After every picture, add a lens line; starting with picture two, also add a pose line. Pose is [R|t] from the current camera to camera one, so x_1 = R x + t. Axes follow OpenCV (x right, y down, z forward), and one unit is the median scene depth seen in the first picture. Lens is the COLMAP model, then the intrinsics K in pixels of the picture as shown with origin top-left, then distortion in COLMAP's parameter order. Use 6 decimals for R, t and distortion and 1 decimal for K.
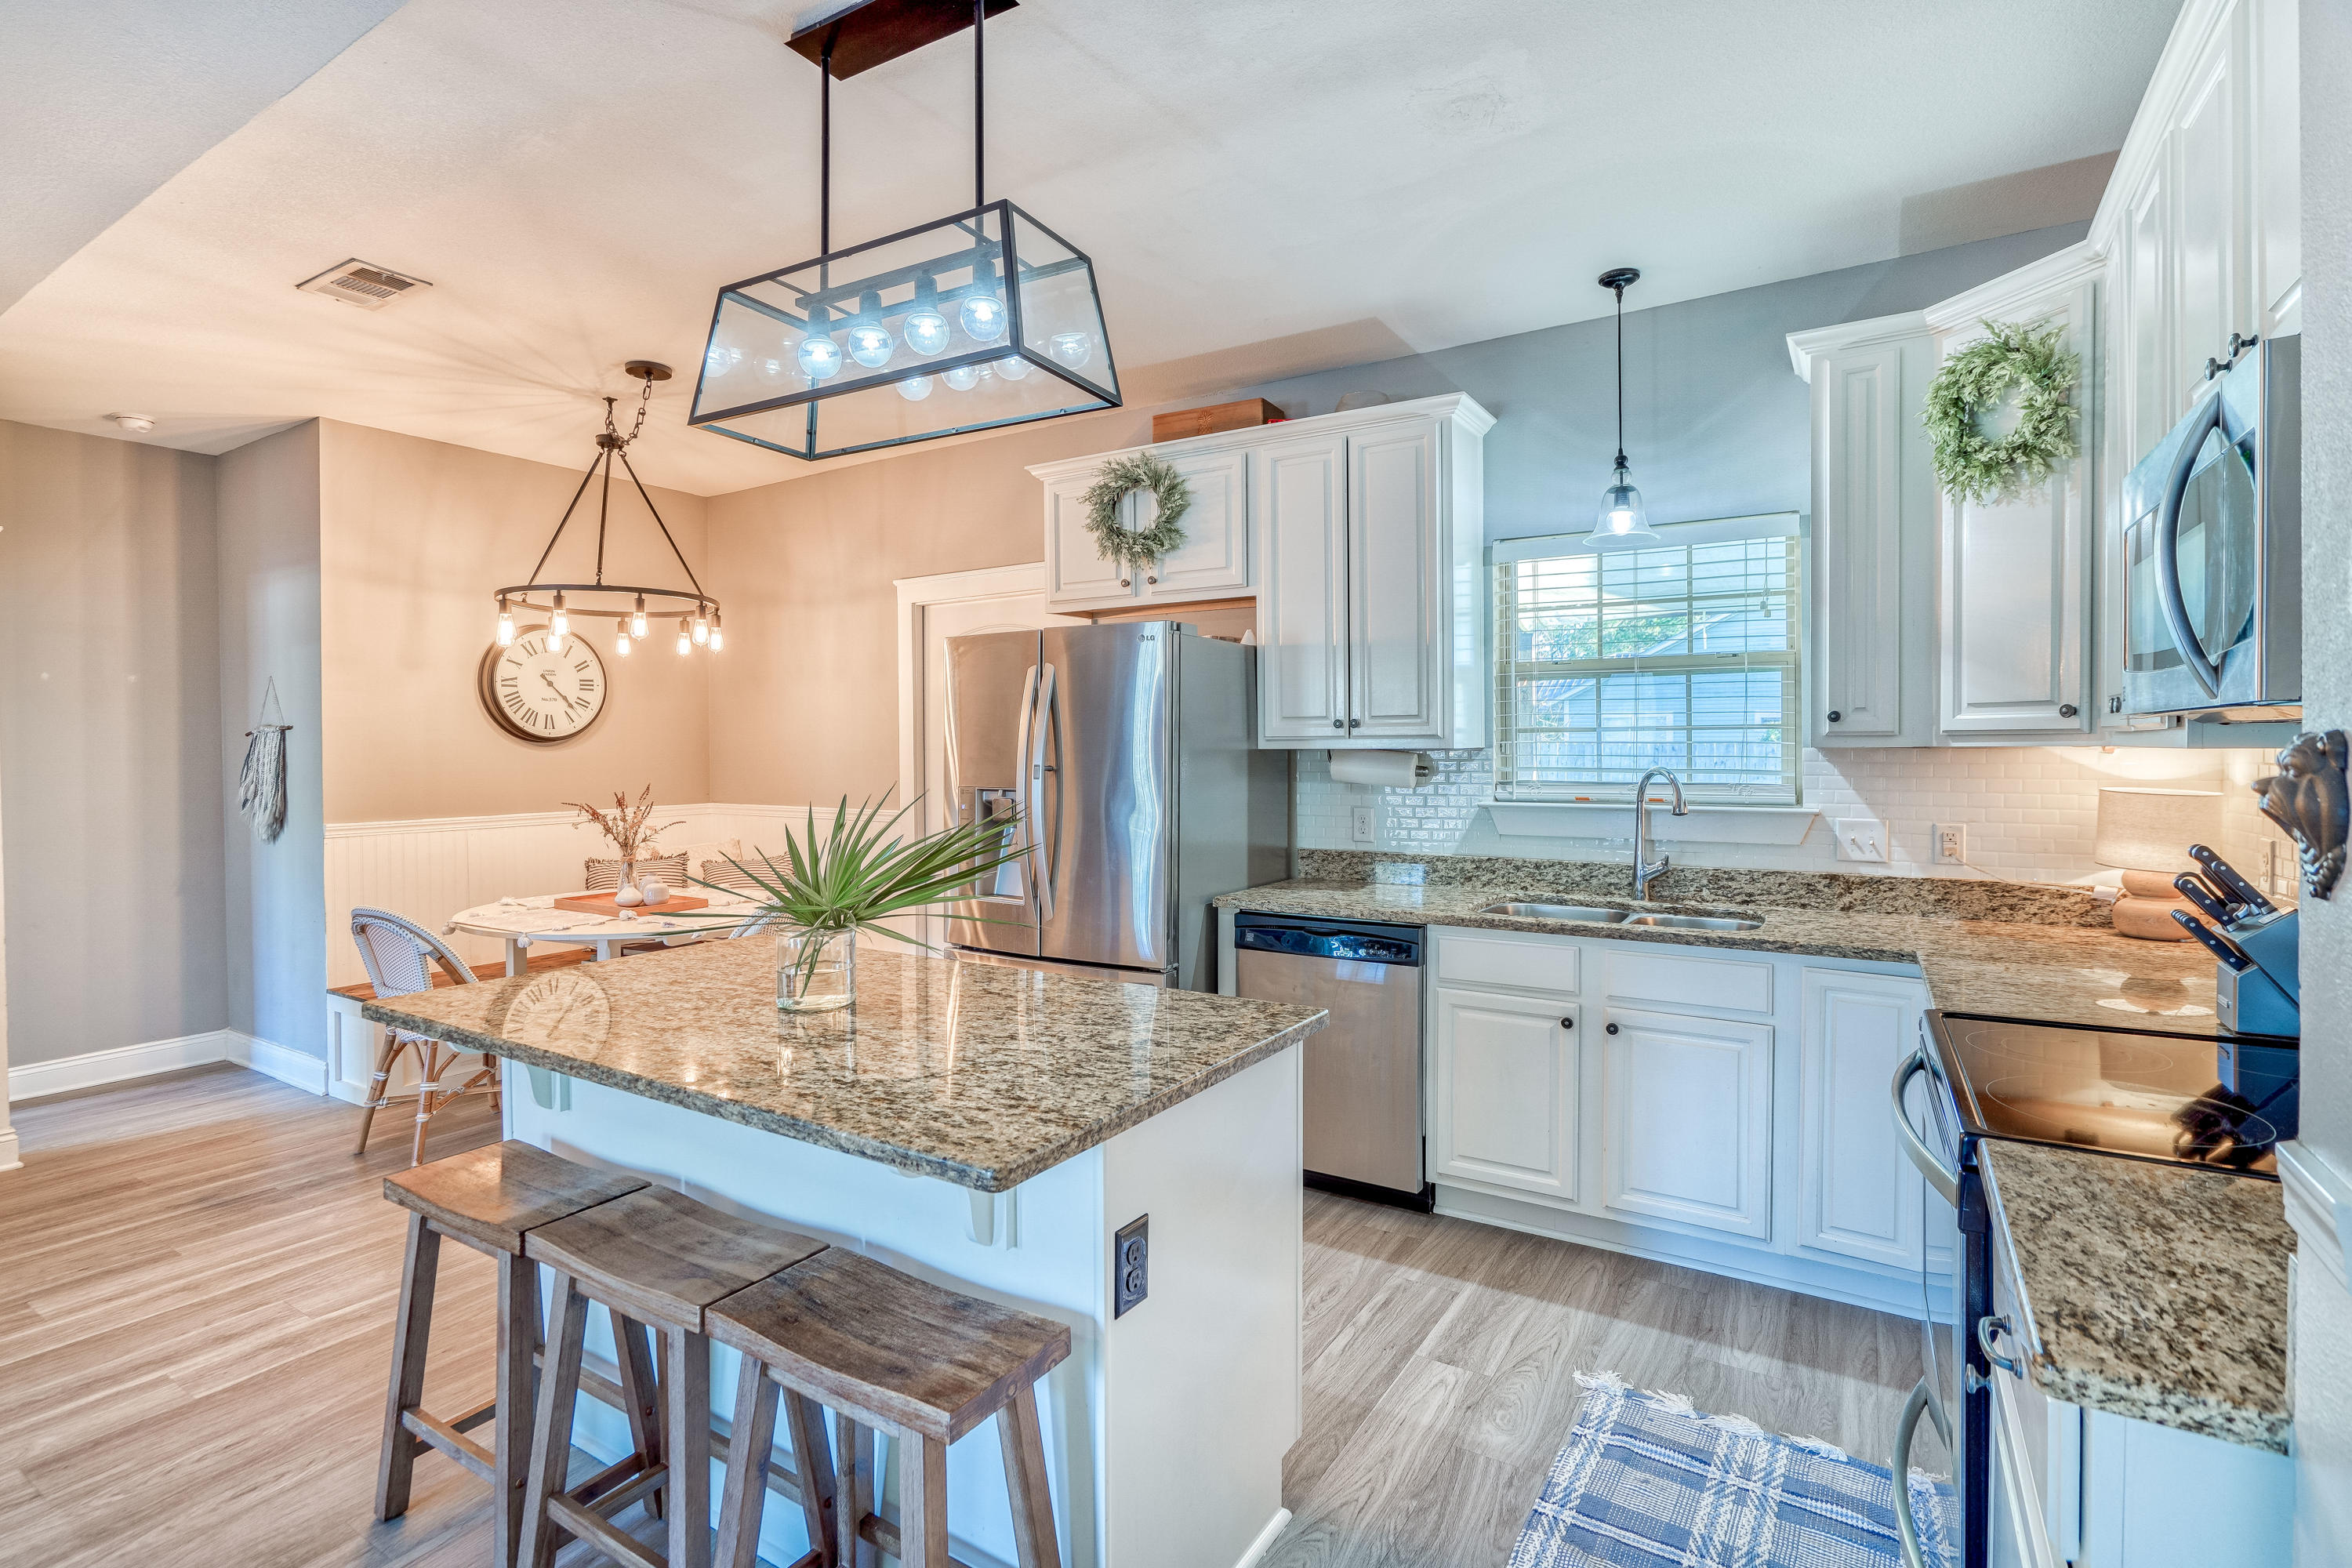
lens RADIAL K [[1104.4, 0, 1185.9], [0, 1104.4, 764.3], [0, 0, 1]] dist [-0.010976, 0.004457]
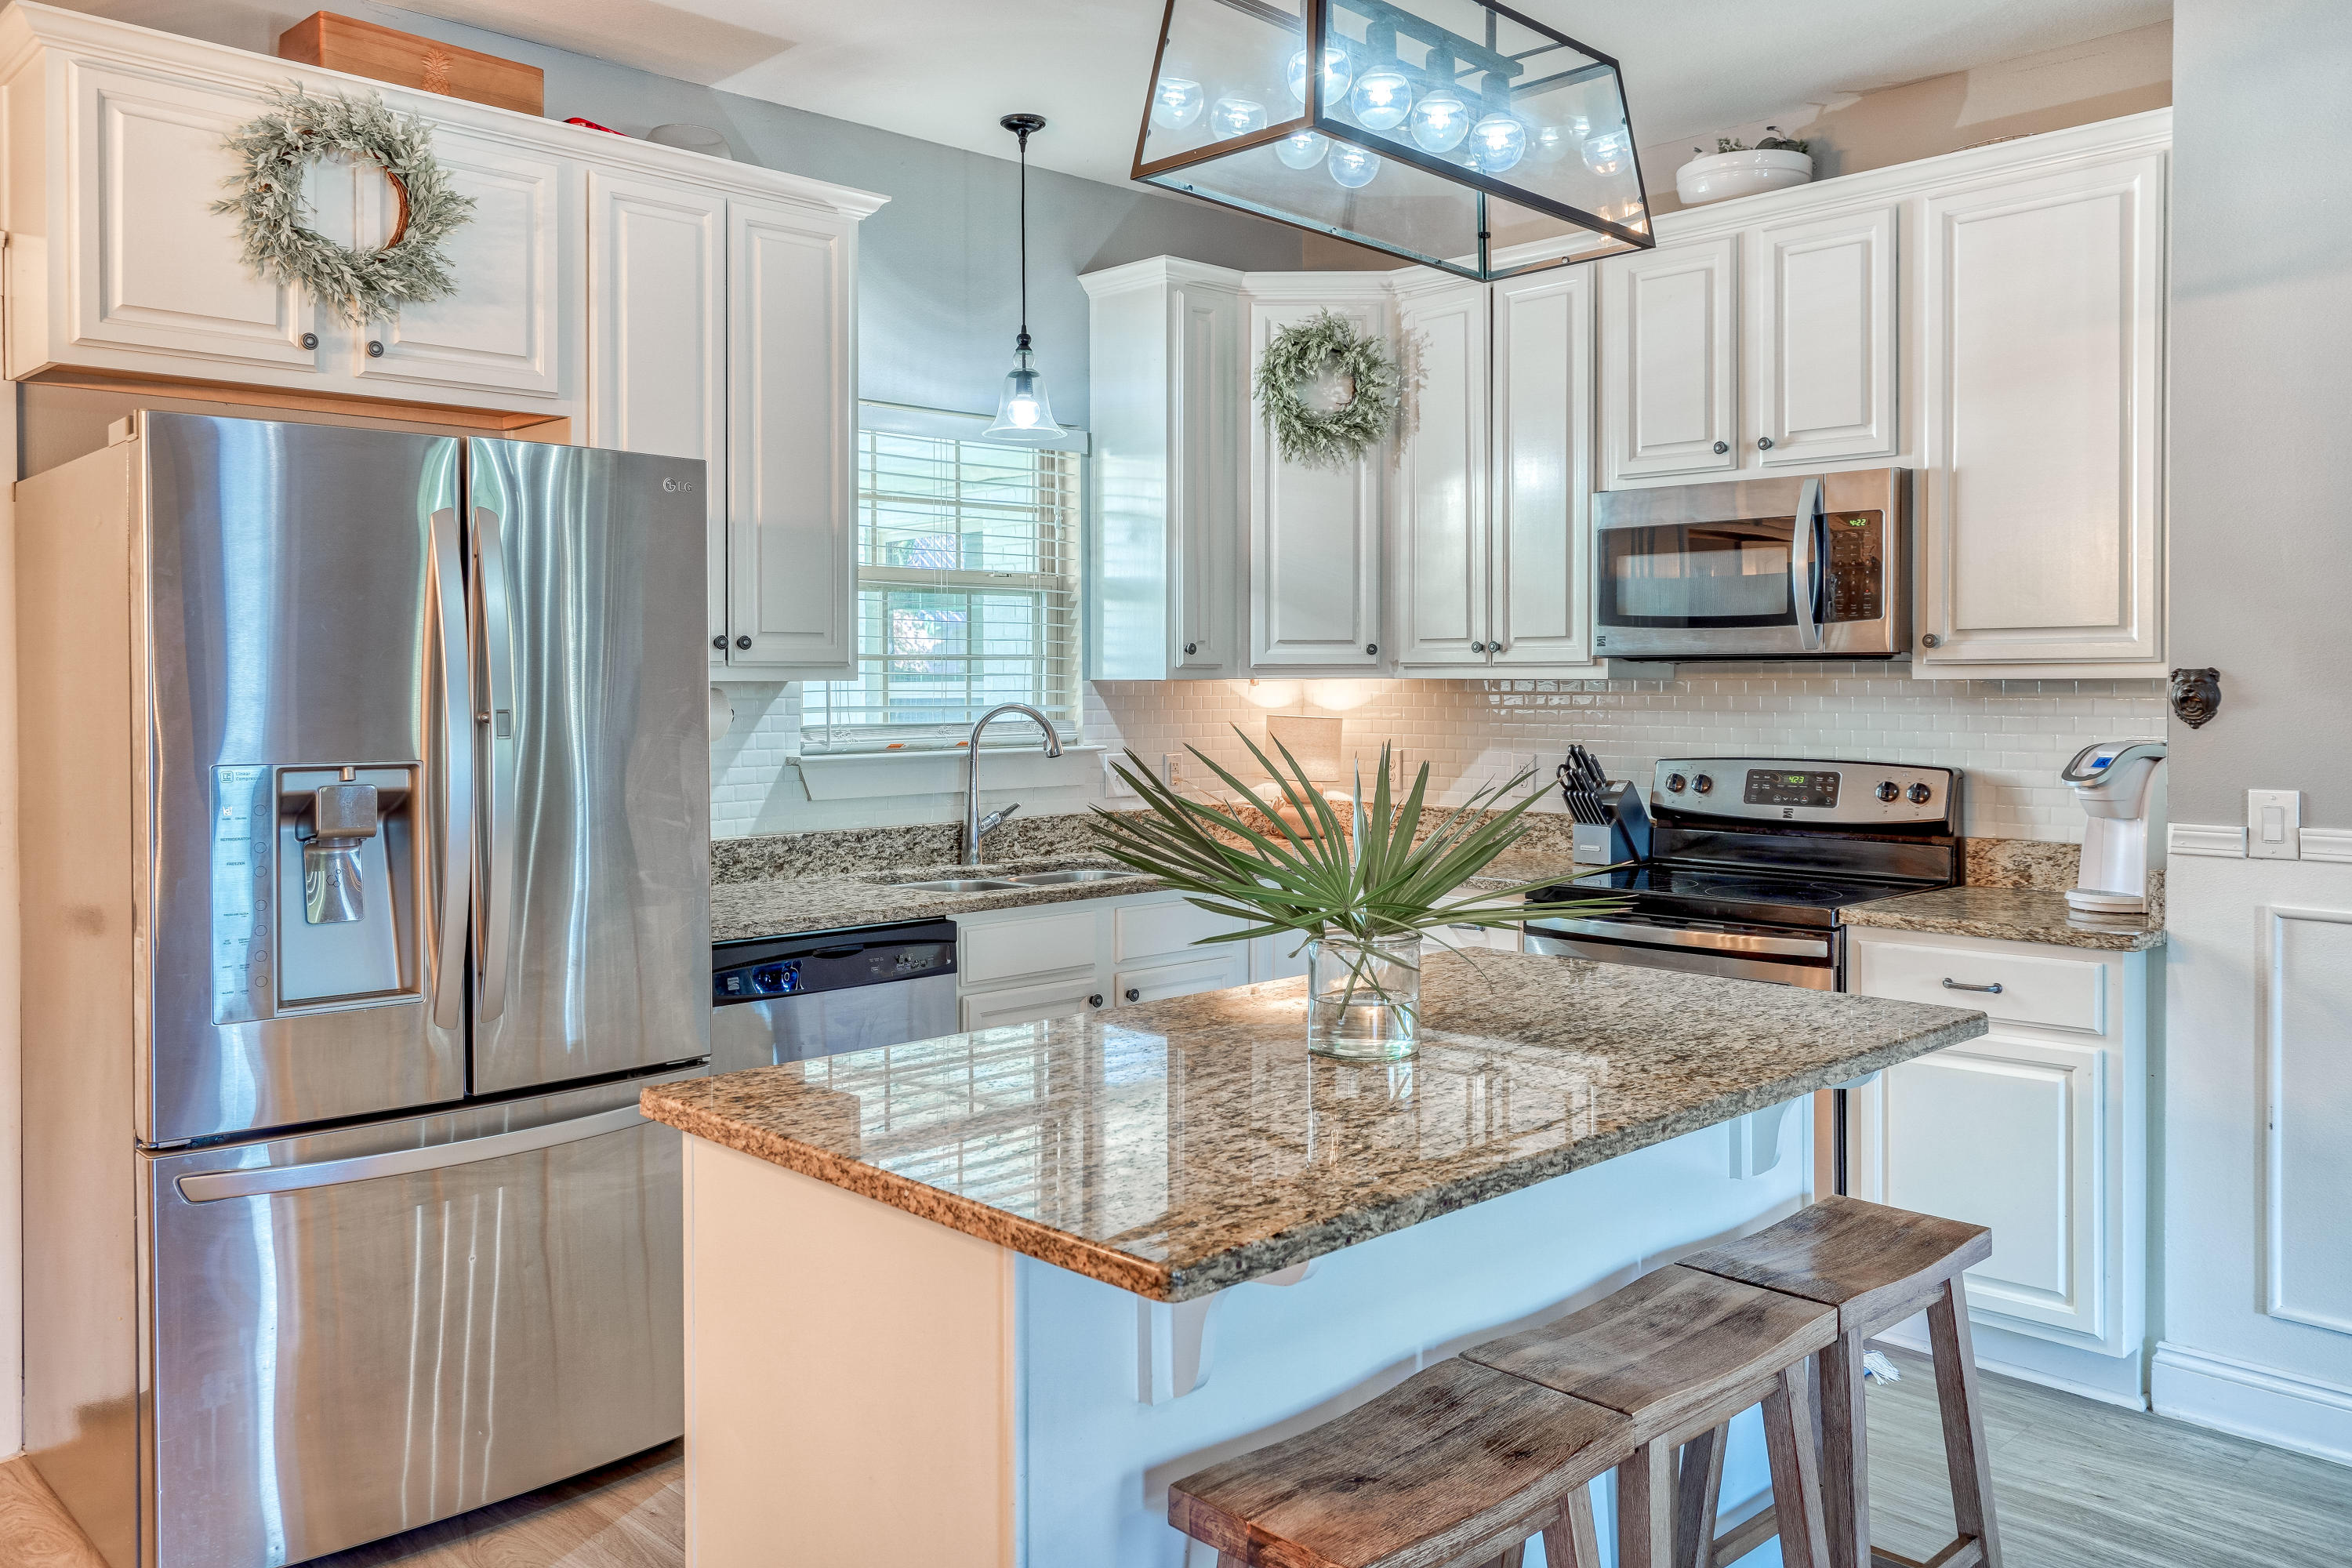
lens RADIAL K [[1828.5, 0, 1180.3], [0, 1828.5, 711.5], [0, 0, 1]] dist [0.010689, 0.008580]
pose [[0.254695, -0.011345, 0.966955, -0.749157], [0.018544, 0.999805, 0.006846, 0.001592], [-0.966844, 0.016188, 0.254855, 0.424876]]
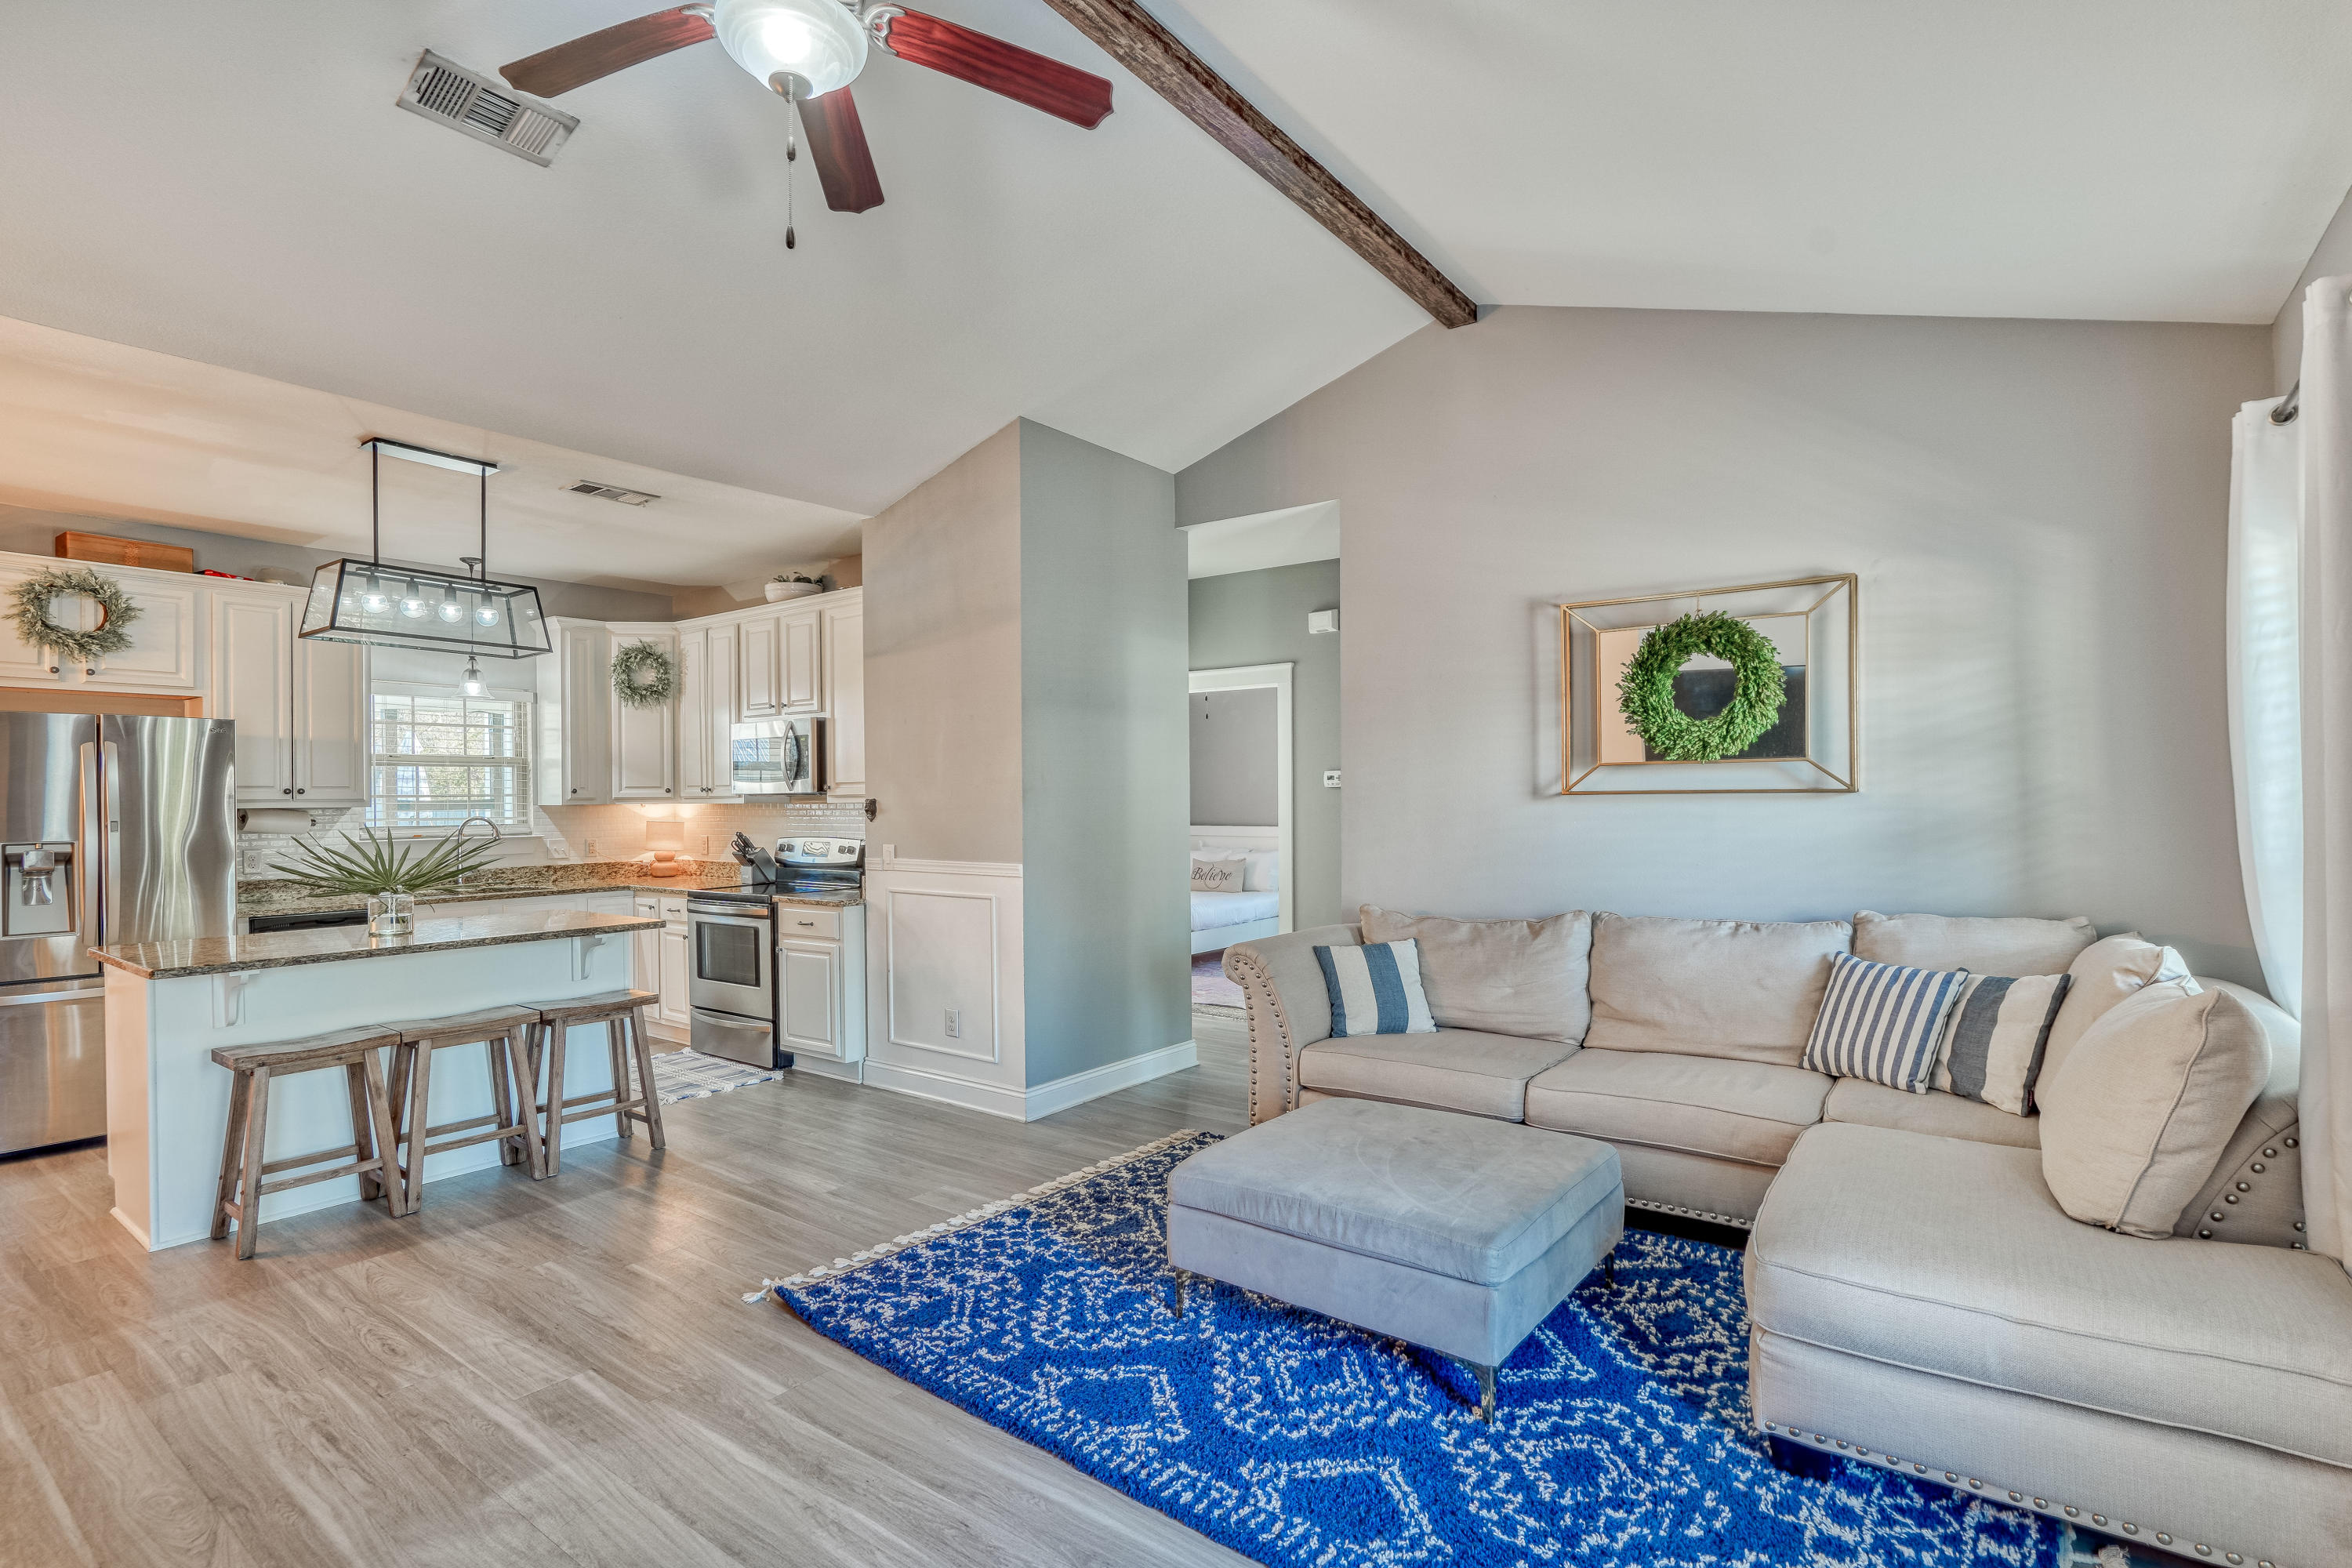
lens RADIAL K [[1104.4, 0, 1135.2], [0, 1104.4, 794.4], [0, 0, 1]] dist [-0.010976, 0.004457]
pose [[0.103830, 0.007724, 0.994565, -1.106903], [0.028424, 0.999538, -0.010730, 0.014346], [-0.994189, 0.029383, 0.103562, -0.267782]]
